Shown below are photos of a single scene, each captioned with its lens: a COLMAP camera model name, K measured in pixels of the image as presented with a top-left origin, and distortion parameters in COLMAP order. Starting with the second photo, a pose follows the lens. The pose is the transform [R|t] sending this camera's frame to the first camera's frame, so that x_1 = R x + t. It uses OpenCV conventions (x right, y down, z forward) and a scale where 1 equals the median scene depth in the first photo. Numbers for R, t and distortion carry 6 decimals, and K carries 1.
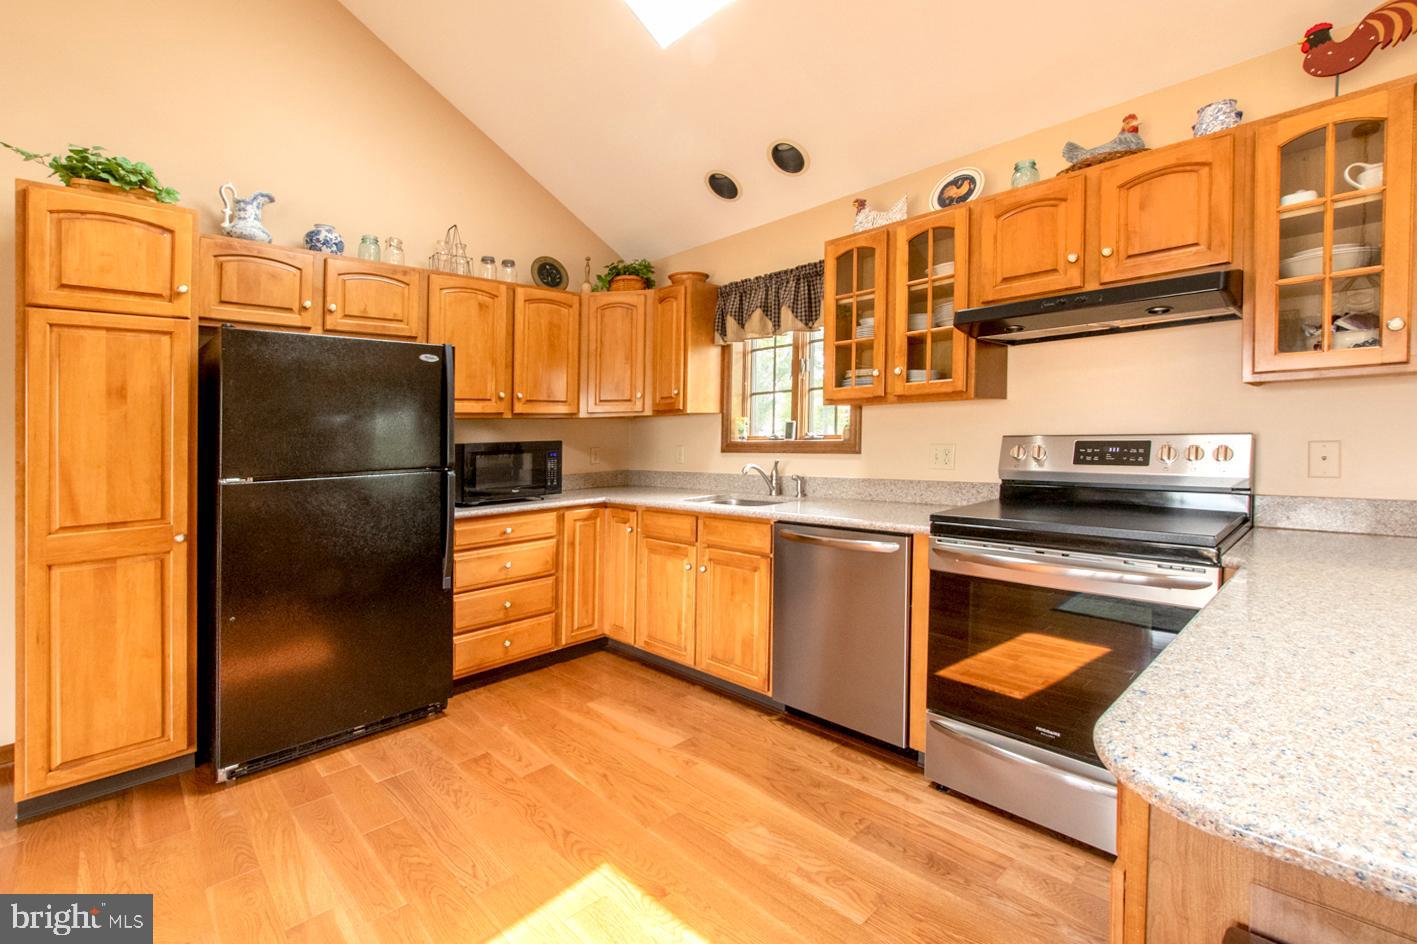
lens RADIAL K [[615.5, 0, 666.9], [0, 615.5, 506.7], [0, 0, 1]] dist [-0.001638, -0.000225]
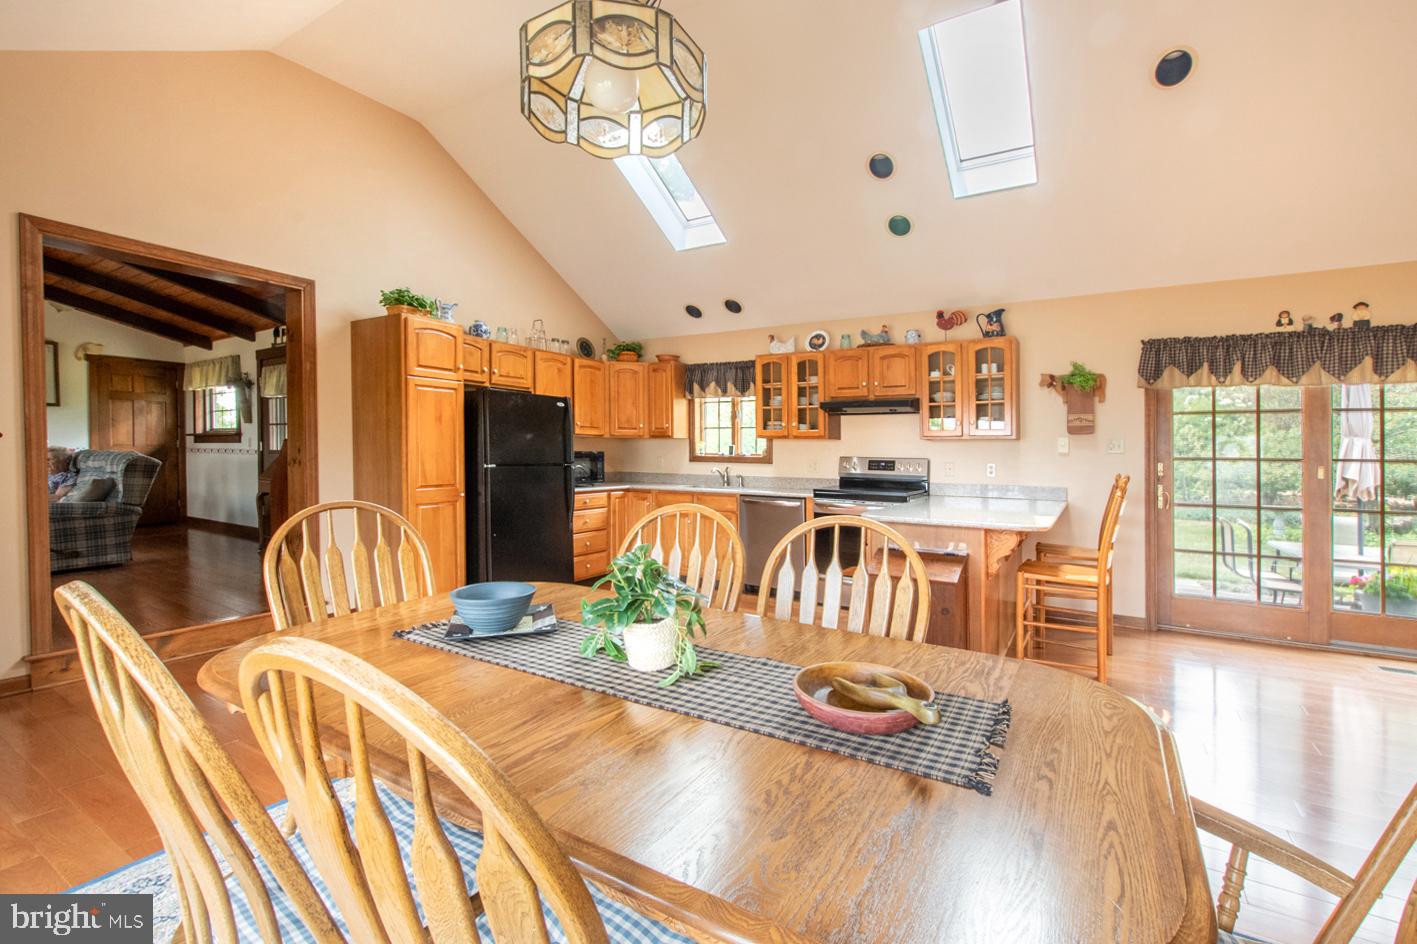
lens RADIAL K [[633.3, 0, 706.3], [0, 633.3, 456.5], [0, 0, 1]] dist [-0.002173, -0.000228]
pose [[0.954645, 0.033673, 0.295835, -0.473384], [-0.001262, 0.994033, -0.109071, 0.108065], [-0.297743, 0.103751, 0.948992, -0.823068]]
